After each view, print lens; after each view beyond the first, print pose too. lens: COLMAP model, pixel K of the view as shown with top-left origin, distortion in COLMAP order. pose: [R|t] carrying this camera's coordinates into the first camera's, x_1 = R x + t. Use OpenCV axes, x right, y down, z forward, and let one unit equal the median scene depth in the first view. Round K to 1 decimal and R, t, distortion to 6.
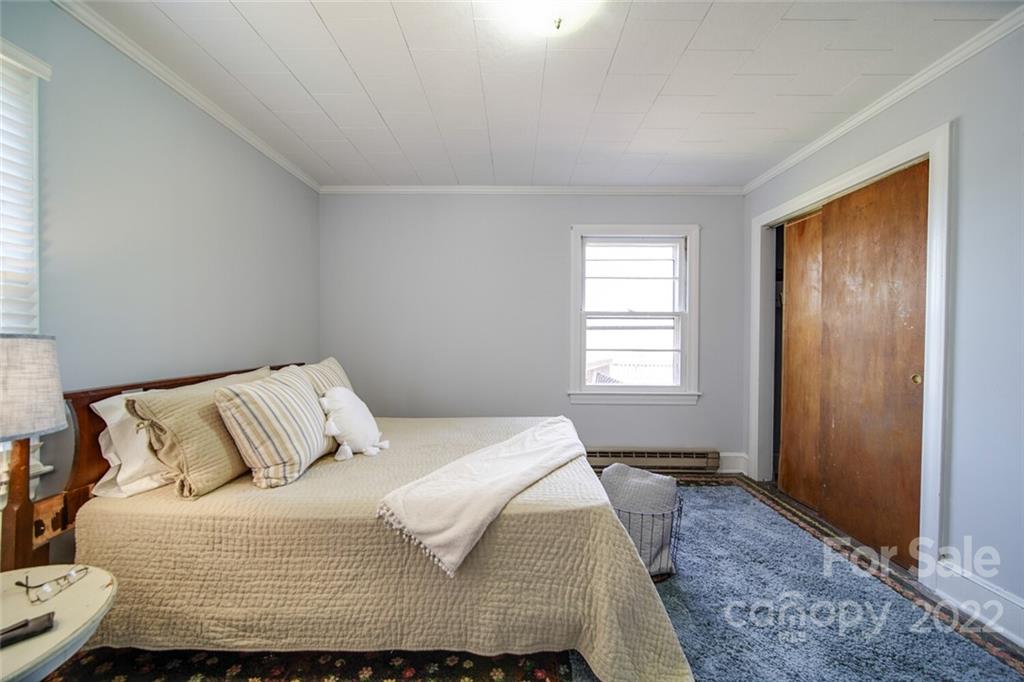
lens RADIAL K [[362.3, 0, 513.8], [0, 362.3, 340.5], [0, 0, 1]] dist [-0.000001, -0.001745]
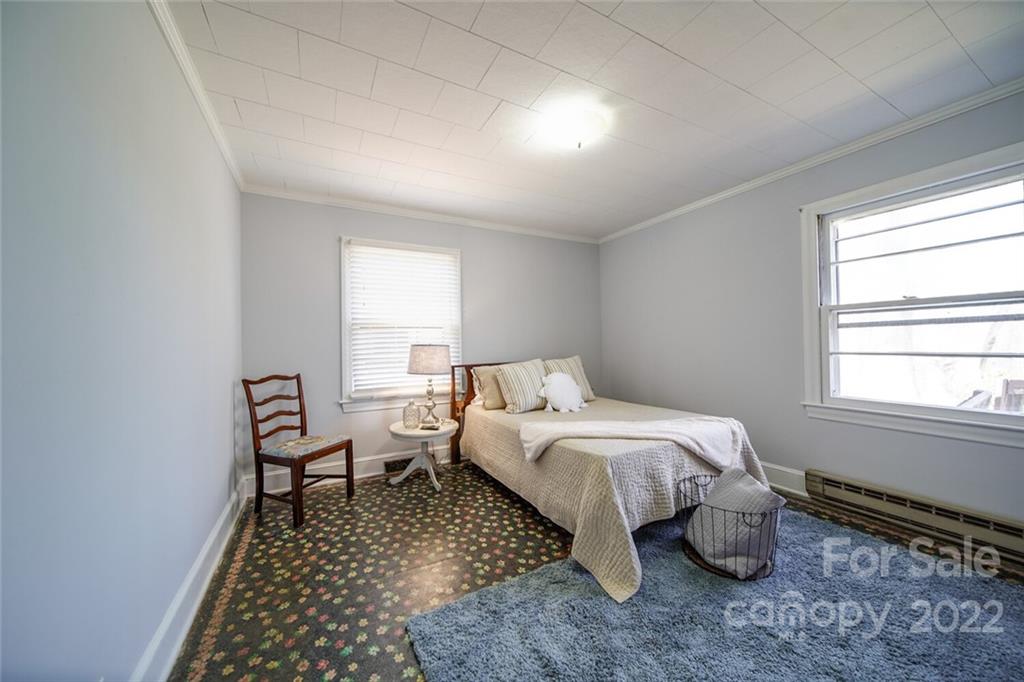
lens RADIAL K [[362.3, 0, 515.3], [0, 362.3, 341.3], [0, 0, 1]] dist [-0.000001, -0.001745]
pose [[0.480695, -0.017065, -0.876722, 1.025930], [0.012038, 0.999845, -0.012862, 0.001766], [0.876805, -0.004371, 0.480826, -0.007646]]
